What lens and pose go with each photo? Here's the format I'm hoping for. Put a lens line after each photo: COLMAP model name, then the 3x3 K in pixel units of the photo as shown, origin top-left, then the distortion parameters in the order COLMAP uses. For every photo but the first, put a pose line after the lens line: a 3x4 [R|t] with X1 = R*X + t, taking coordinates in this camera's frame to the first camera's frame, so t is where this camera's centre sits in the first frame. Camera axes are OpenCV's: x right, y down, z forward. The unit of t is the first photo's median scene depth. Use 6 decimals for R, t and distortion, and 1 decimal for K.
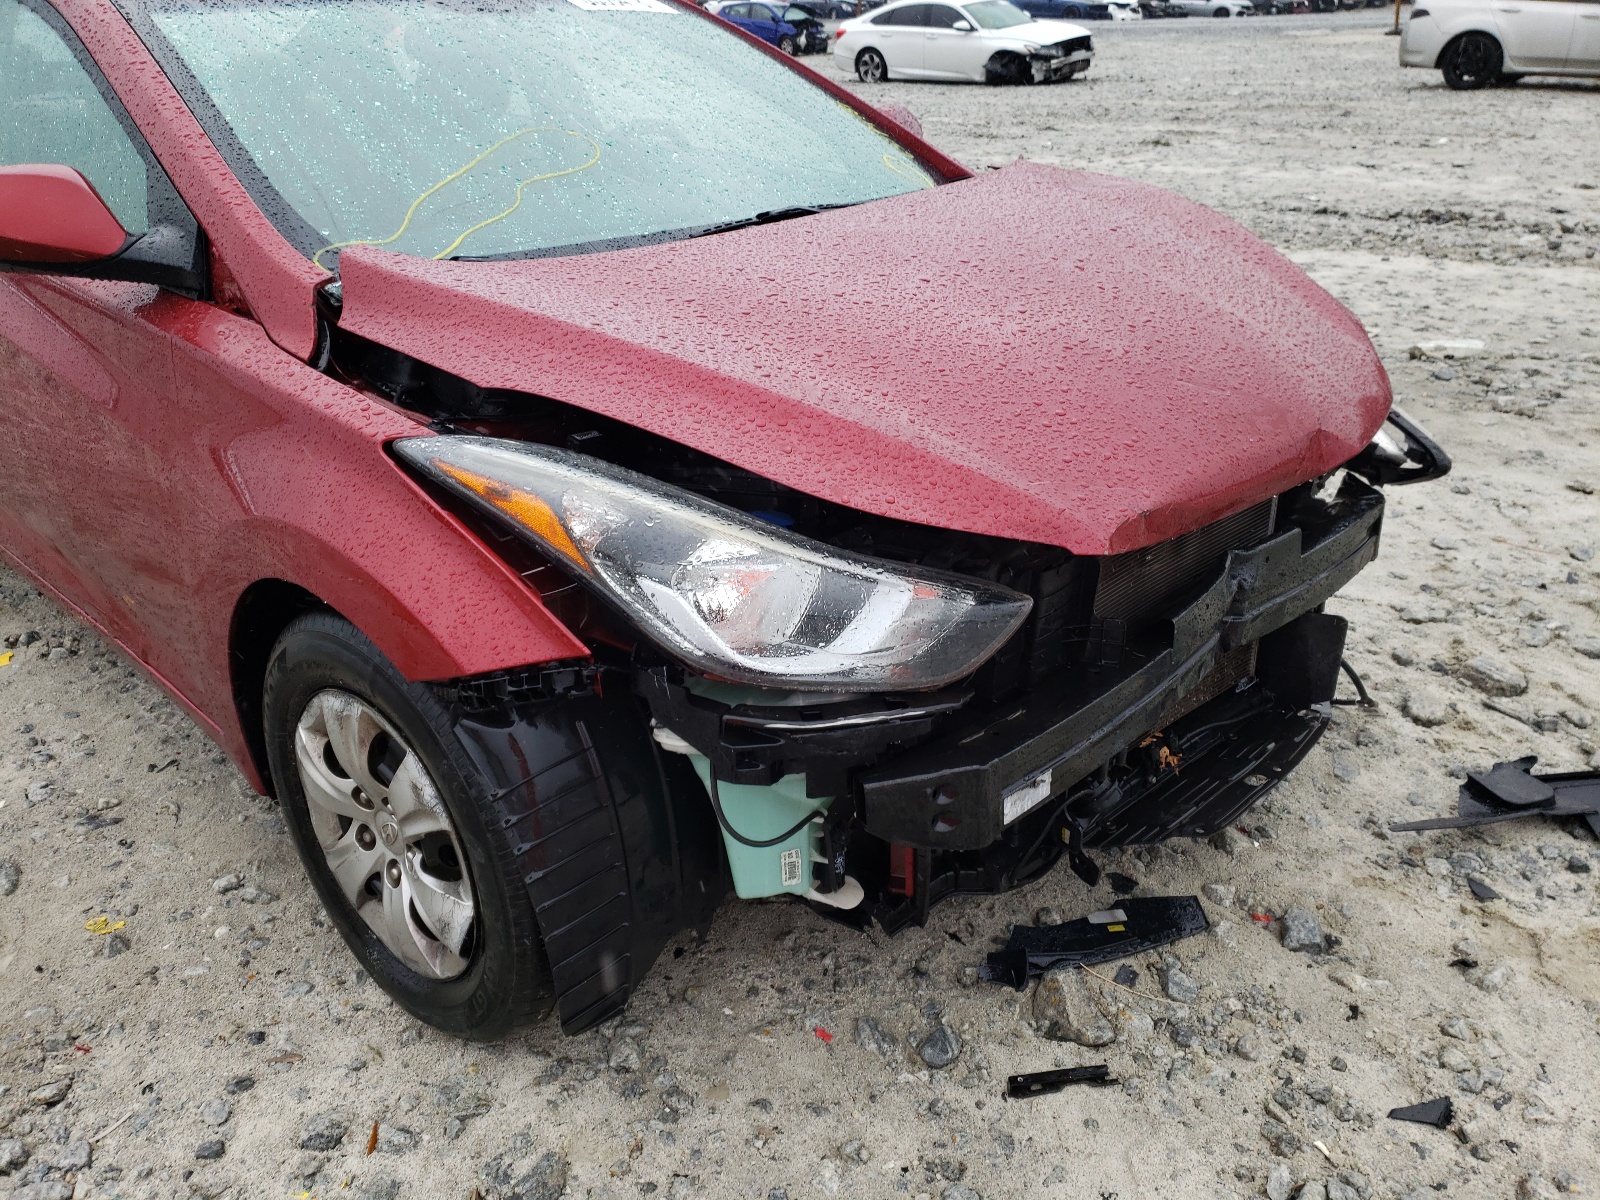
lens RADIAL K [[1112.1, 0, 792.7], [0, 1112.1, 516.4], [0, 0, 1]] dist [0.006510, 0.006508]
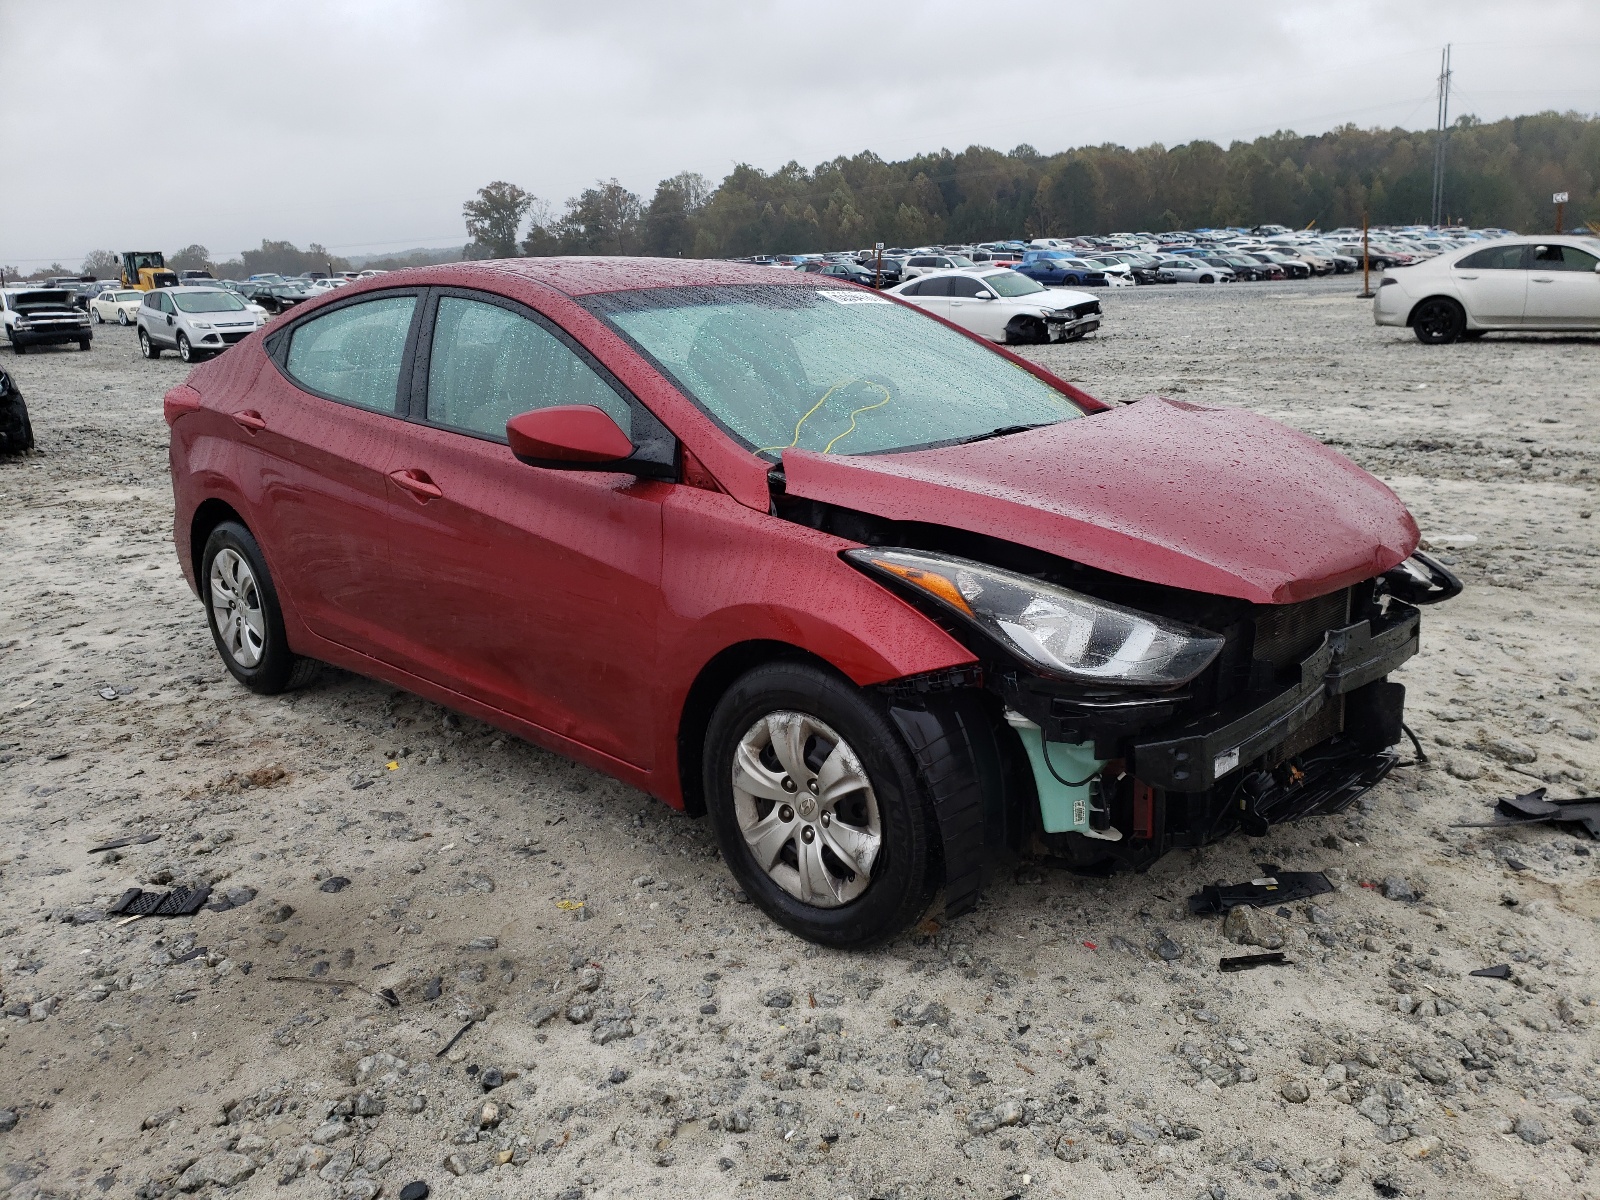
lens RADIAL K [[1112.1, 0, 792.7], [0, 1112.1, 516.4], [0, 0, 1]] dist [0.006510, 0.006508]
pose [[0.999922, -0.009929, -0.007617, -0.280475], [0.008071, 0.976825, -0.213885, 0.168195], [0.009564, 0.213807, 0.976829, -0.476588]]
